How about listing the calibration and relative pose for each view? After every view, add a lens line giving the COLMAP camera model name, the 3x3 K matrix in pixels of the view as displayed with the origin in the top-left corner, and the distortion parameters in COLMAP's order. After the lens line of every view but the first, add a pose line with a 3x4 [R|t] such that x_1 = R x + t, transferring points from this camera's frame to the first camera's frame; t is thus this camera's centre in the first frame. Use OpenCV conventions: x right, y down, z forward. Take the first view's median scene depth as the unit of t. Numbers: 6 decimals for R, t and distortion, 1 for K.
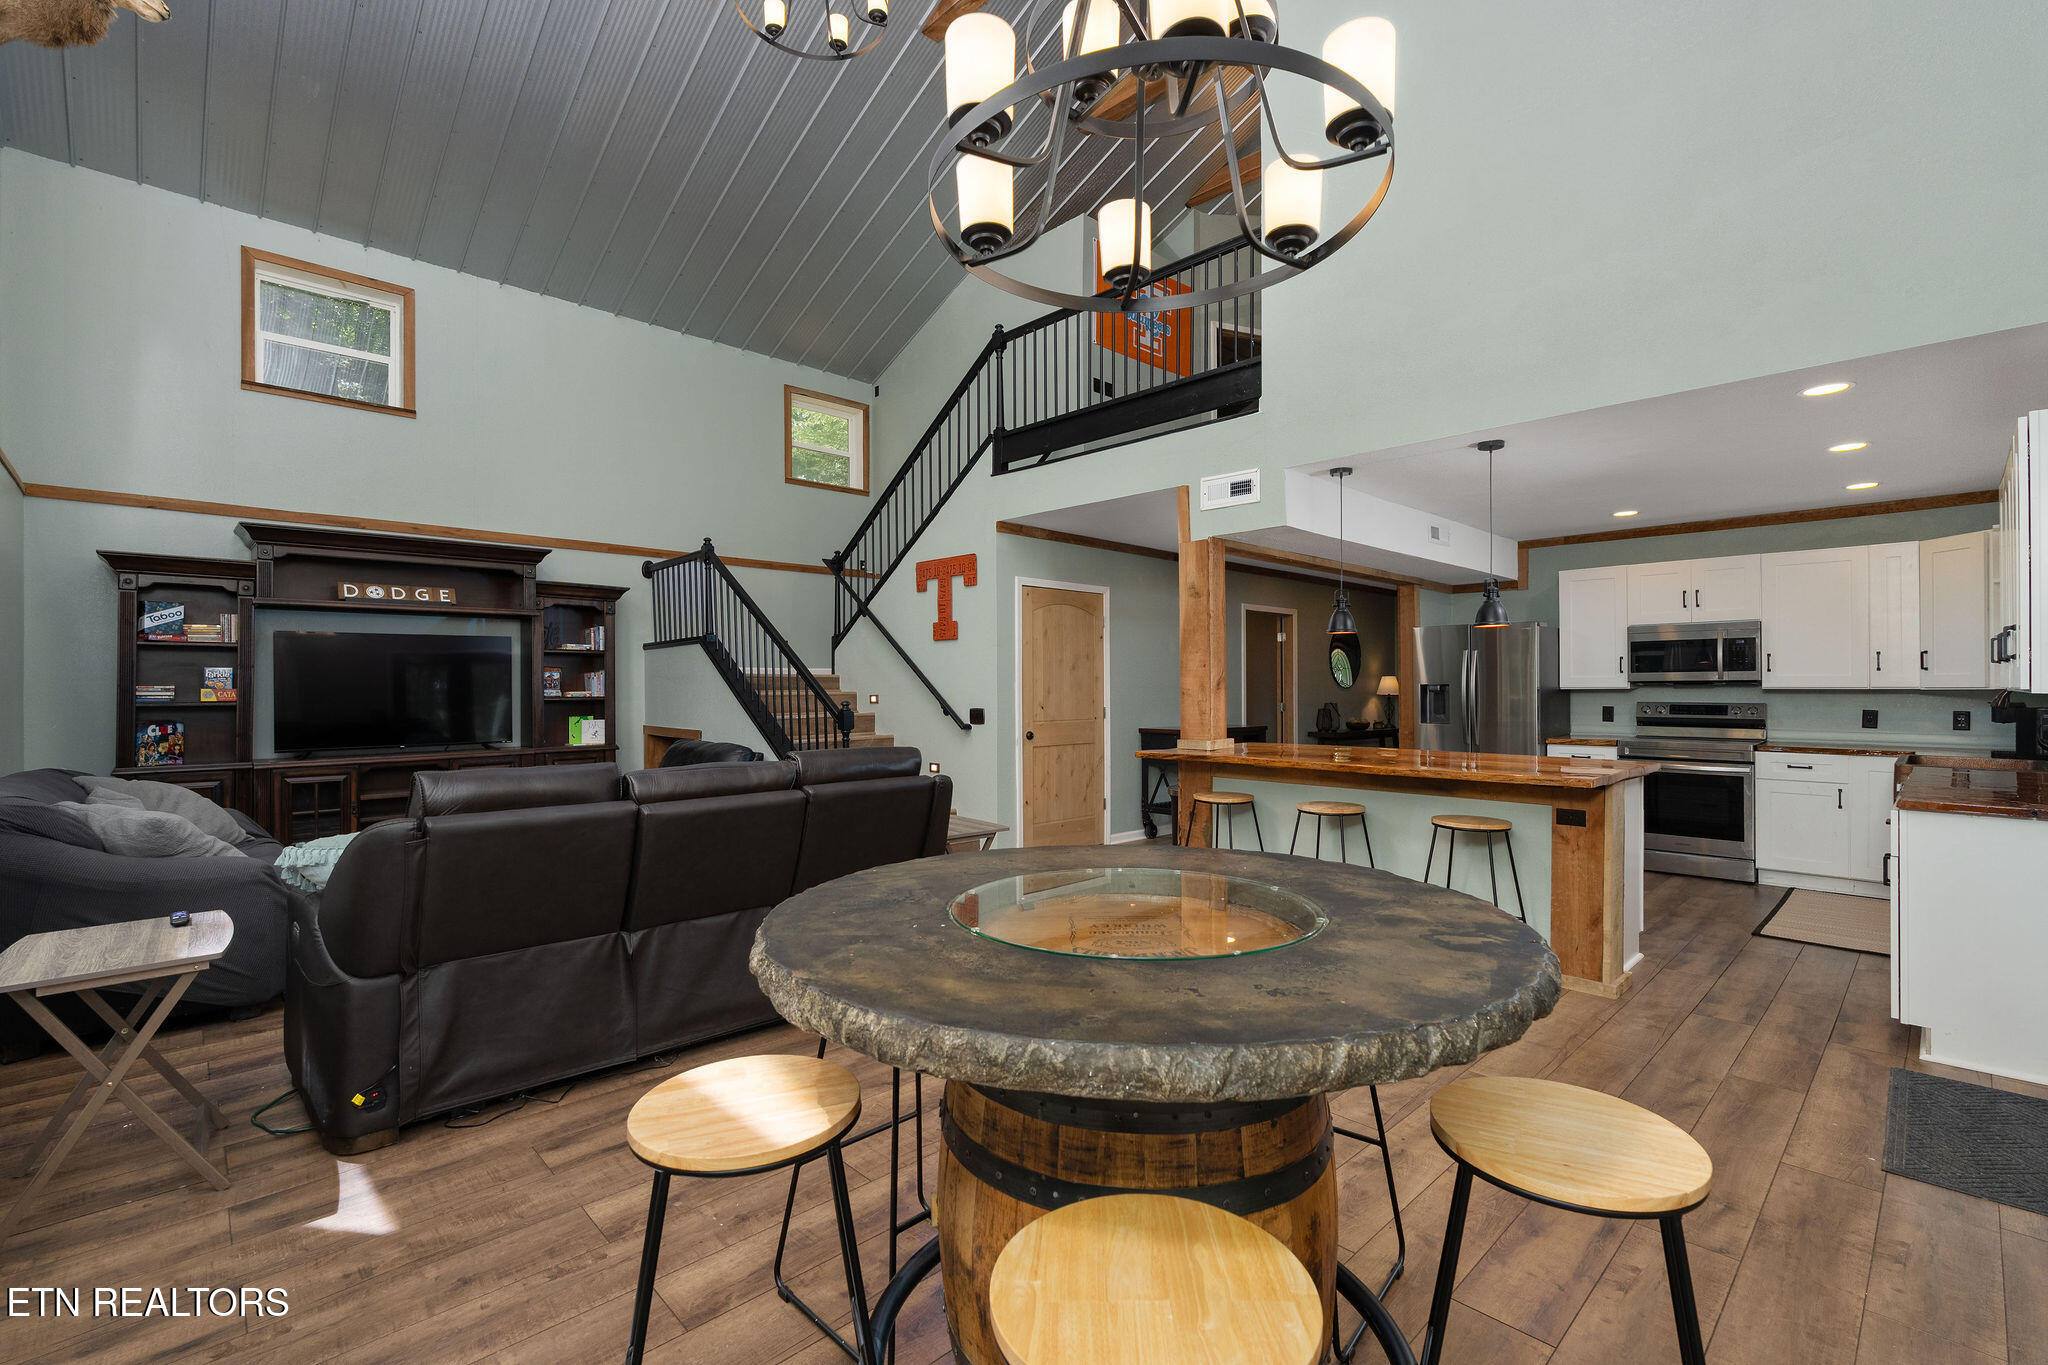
lens RADIAL K [[897.9, 0, 1024.0], [0, 897.9, 682.5], [0, 0, 1]] dist [-0.004271, -0.000080]
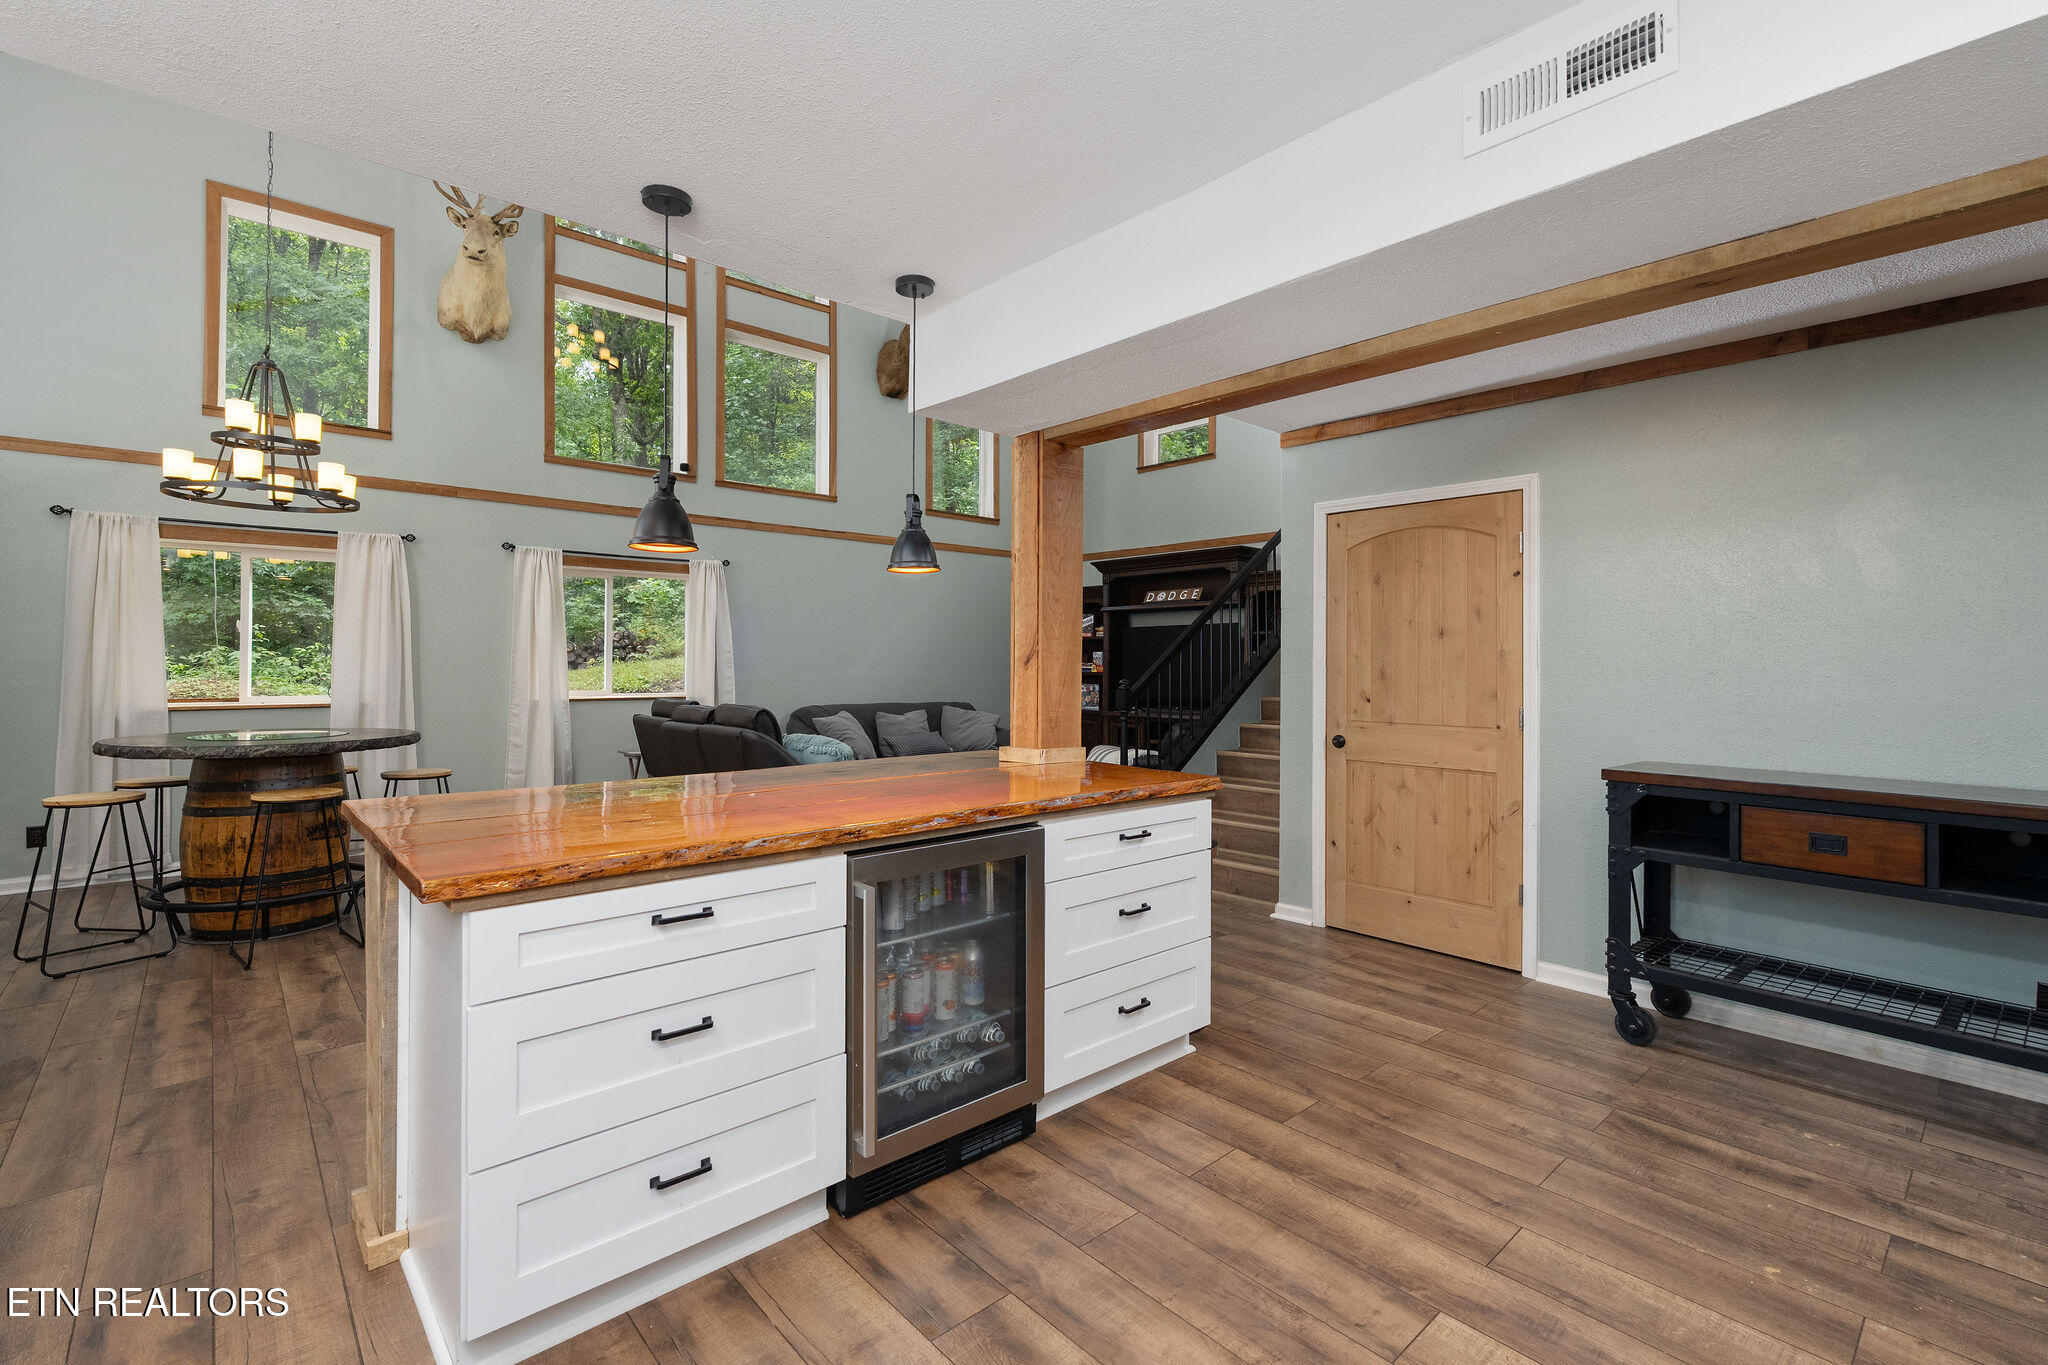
lens RADIAL K [[918.8, 0, 1030.4], [0, 918.8, 654.2], [0, 0, 1]] dist [-0.000520, -0.000543]
pose [[-0.030366, -0.008456, -0.999503, 0.718399], [-0.000143, 0.999964, -0.008456, 0.001474], [0.999539, -0.000114, -0.030366, 0.842631]]
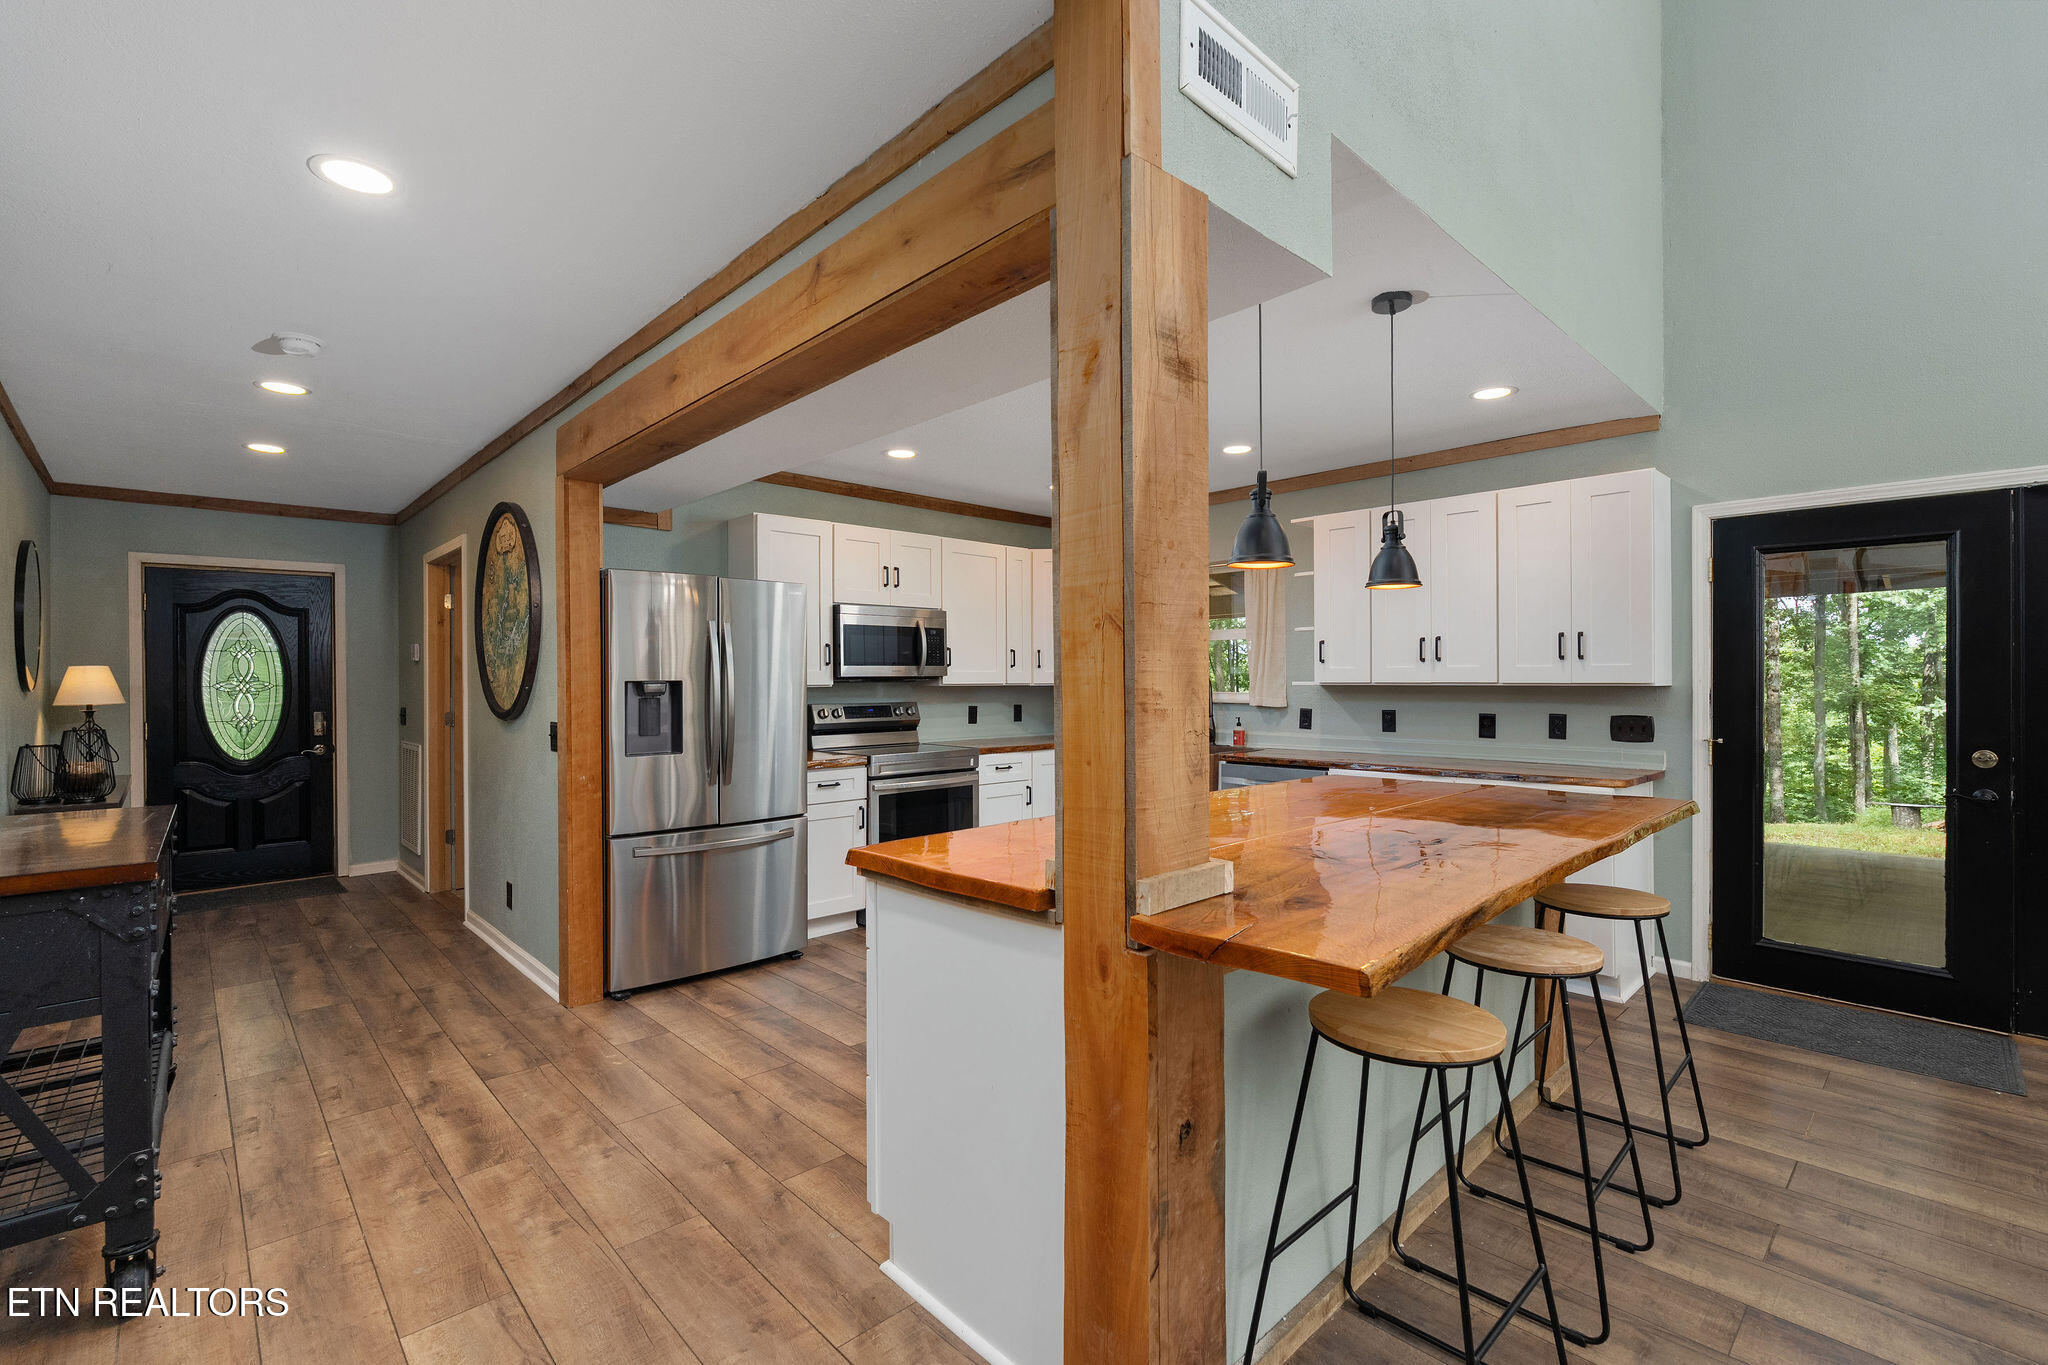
lens RADIAL K [[905.1, 0, 1019.7], [0, 905.1, 676.1], [0, 0, 1]] dist [-0.000017, -0.000093]
pose [[0.010946, 0.005960, 0.999922, -0.084996], [-0.000634, 0.999982, -0.005953, 0.002516], [-0.999940, -0.000569, 0.010949, 0.862928]]
